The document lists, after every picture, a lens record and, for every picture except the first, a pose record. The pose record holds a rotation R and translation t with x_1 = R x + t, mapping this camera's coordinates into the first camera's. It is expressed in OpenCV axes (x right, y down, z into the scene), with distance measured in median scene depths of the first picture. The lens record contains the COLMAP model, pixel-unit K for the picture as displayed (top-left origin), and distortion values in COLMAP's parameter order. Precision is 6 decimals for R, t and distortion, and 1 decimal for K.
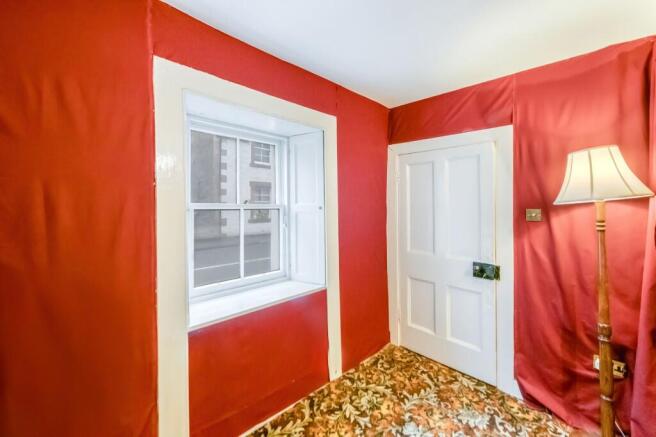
lens RADIAL K [[266.5, 0, 345.9], [0, 266.5, 201.0], [0, 0, 1]] dist [-0.007737, -0.001787]
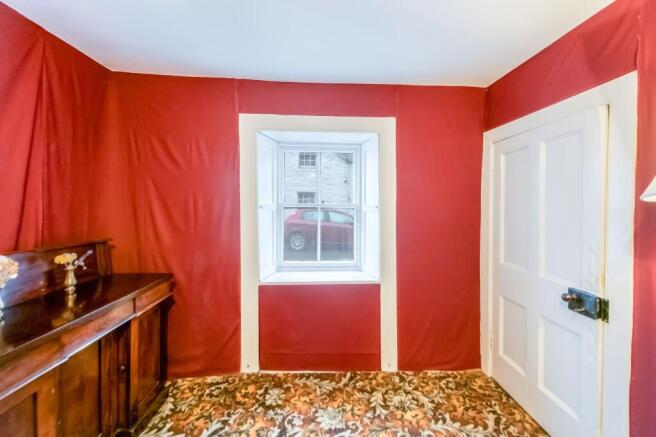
lens RADIAL K [[266.5, 0, 325.2], [0, 266.5, 206.7], [0, 0, 1]] dist [-0.007737, -0.001787]
pose [[0.732997, 0.006175, -0.680204, 0.484316], [0.003676, 0.999908, 0.013039, 0.010452], [0.680222, -0.012058, 0.732907, 0.077881]]
